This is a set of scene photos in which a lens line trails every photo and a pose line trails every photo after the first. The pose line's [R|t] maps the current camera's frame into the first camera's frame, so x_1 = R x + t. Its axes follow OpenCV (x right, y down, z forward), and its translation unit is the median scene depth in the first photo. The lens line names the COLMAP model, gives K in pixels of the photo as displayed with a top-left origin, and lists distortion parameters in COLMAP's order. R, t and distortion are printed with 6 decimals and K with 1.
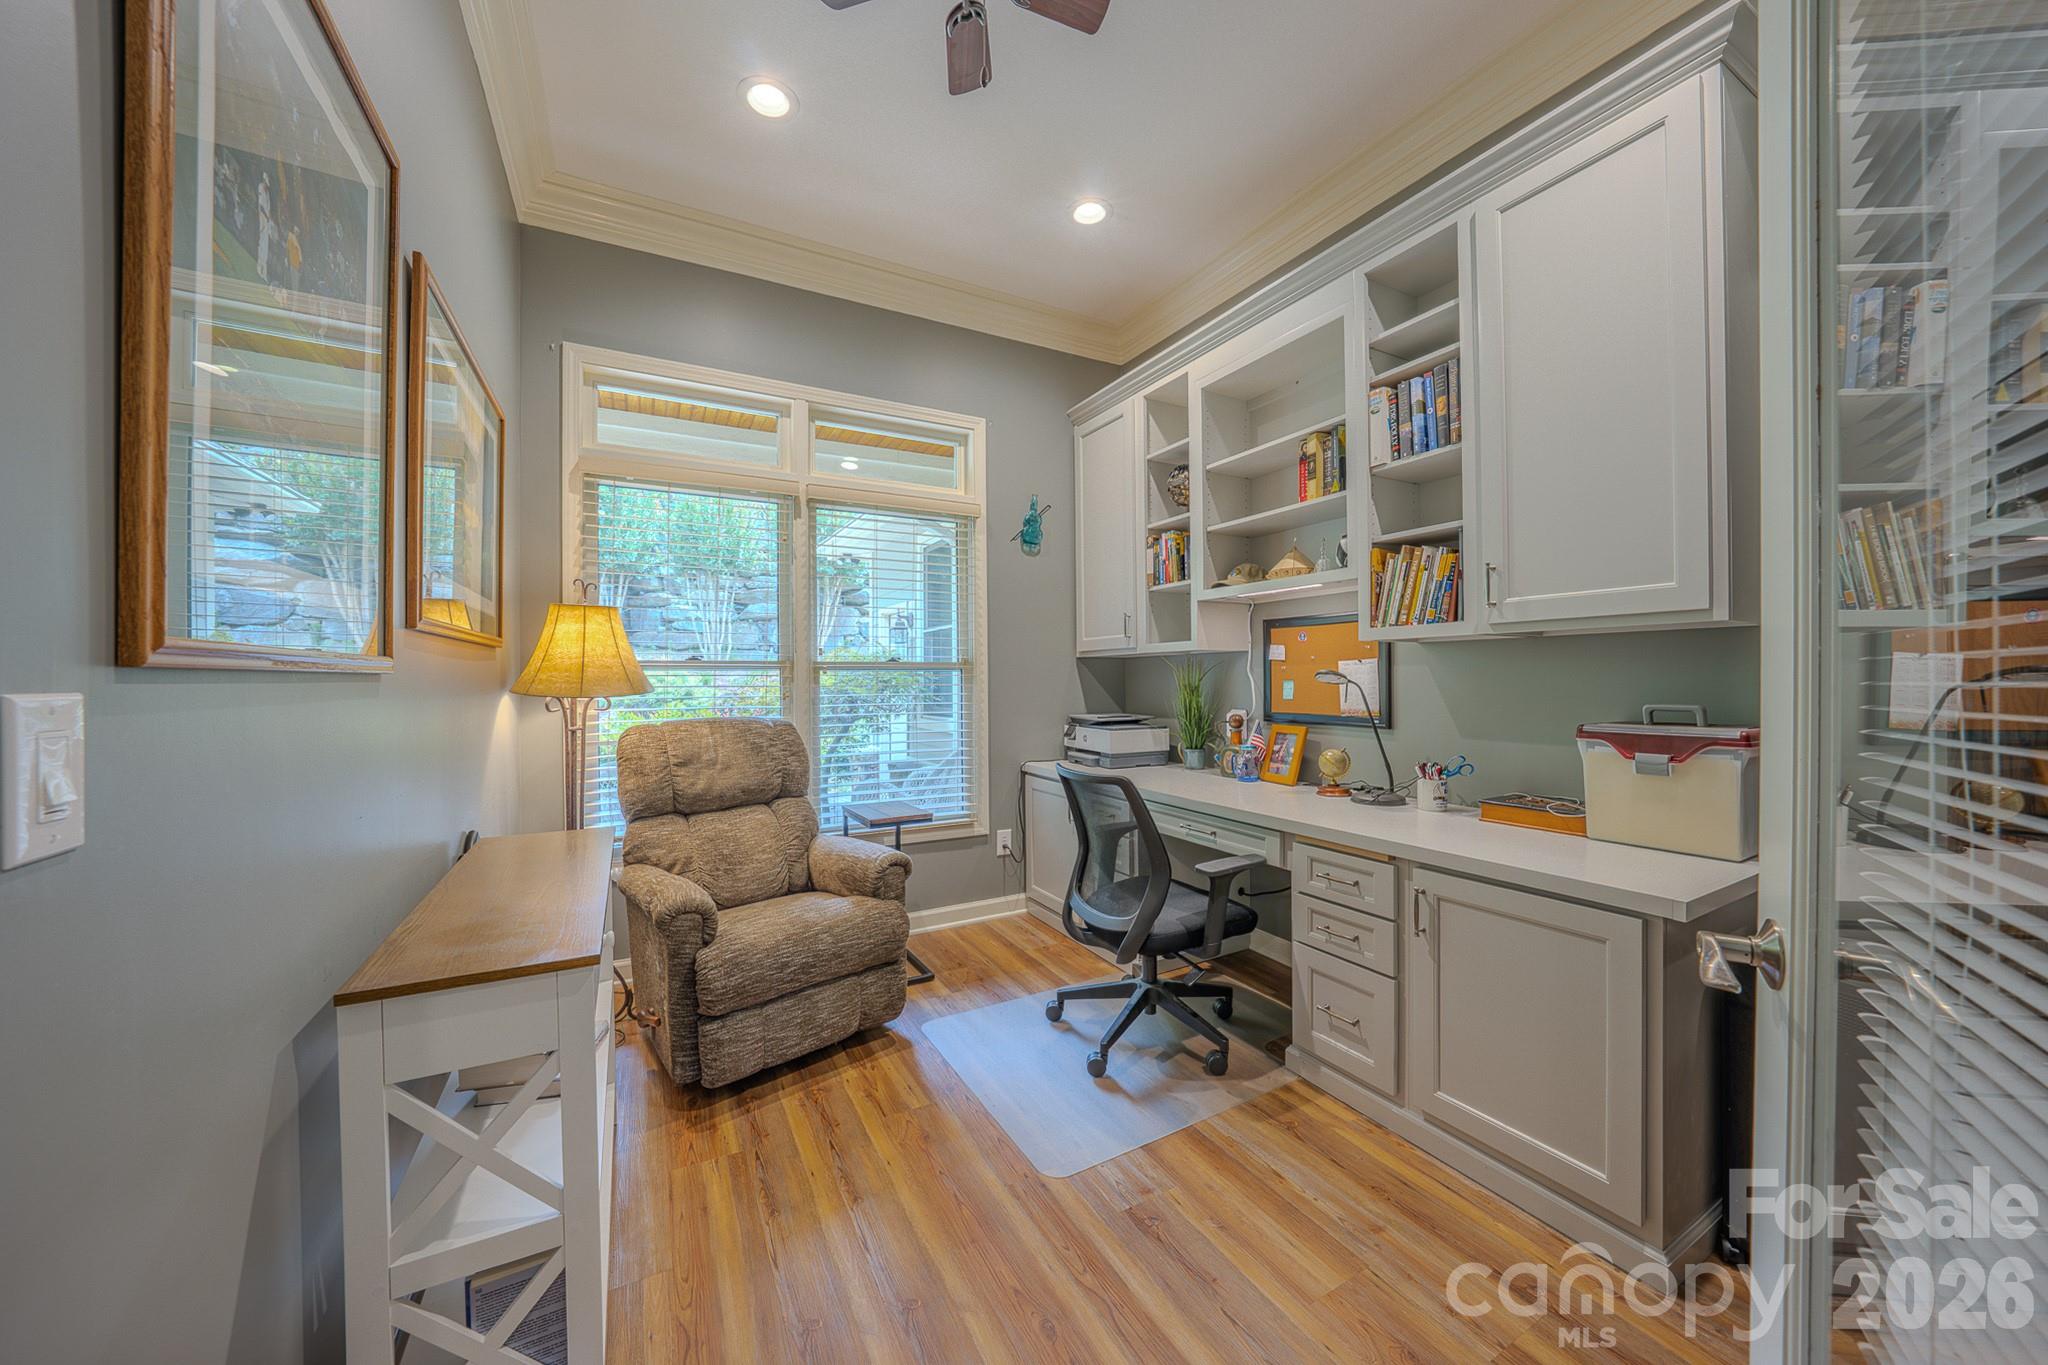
lens RADIAL K [[717.6, 0, 1031.8], [0, 717.6, 681.2], [0, 0, 1]] dist [-0.020917, 0.003452]
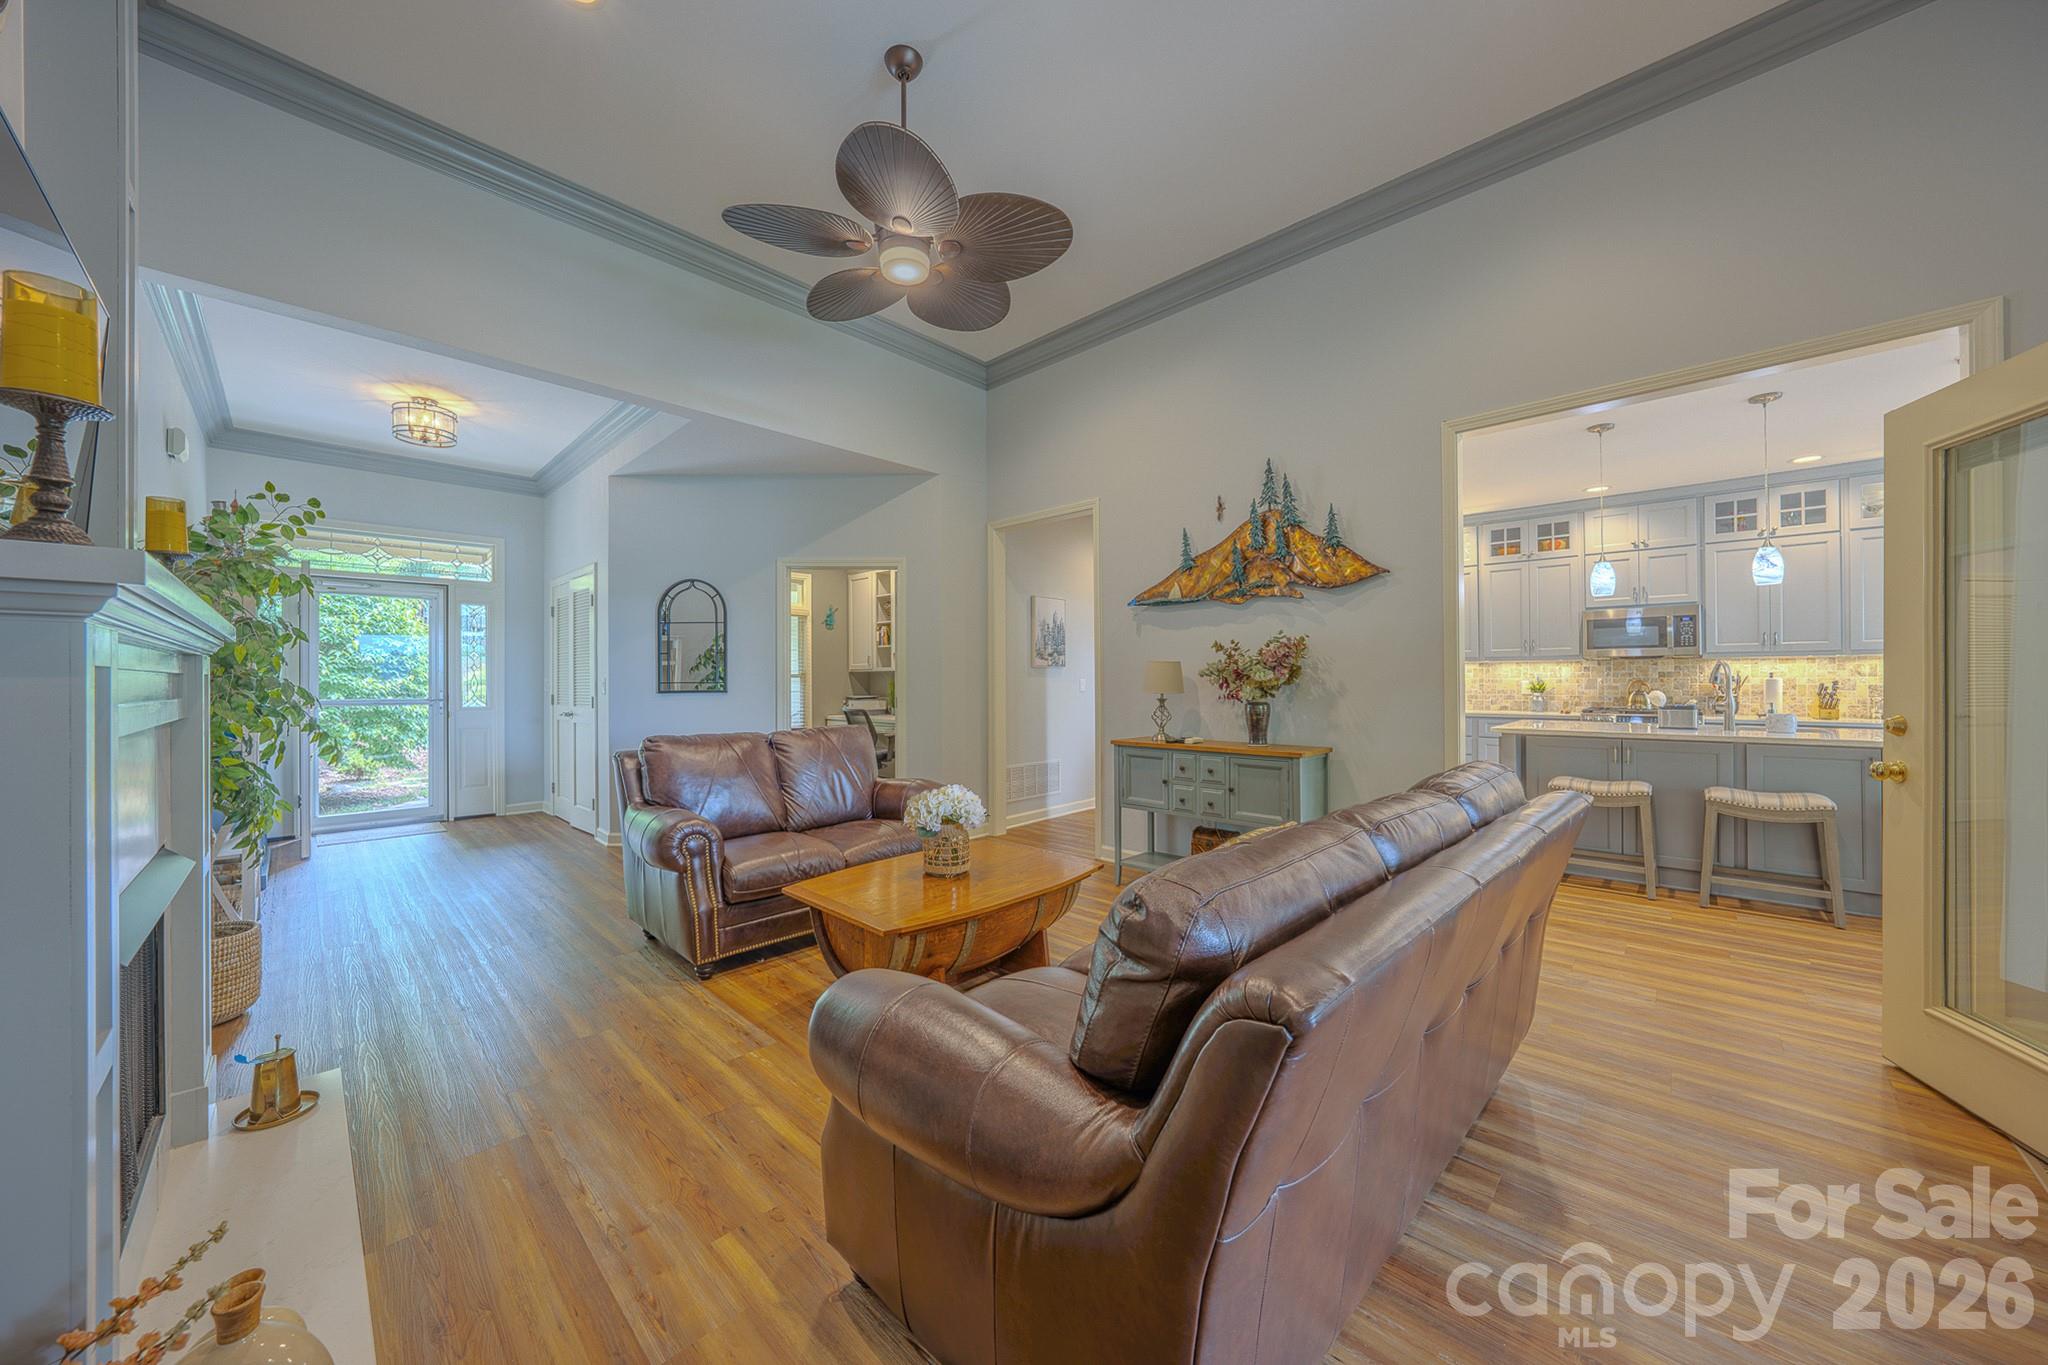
lens RADIAL K [[717.6, 0, 1027.4], [0, 717.6, 671.4], [0, 0, 1]] dist [-0.020917, 0.003452]
pose [[0.954231, 0.000688, 0.299069, -0.095426], [0.003916, 0.999883, -0.014793, 0.003166], [-0.299044, 0.015287, 0.954117, -1.662422]]
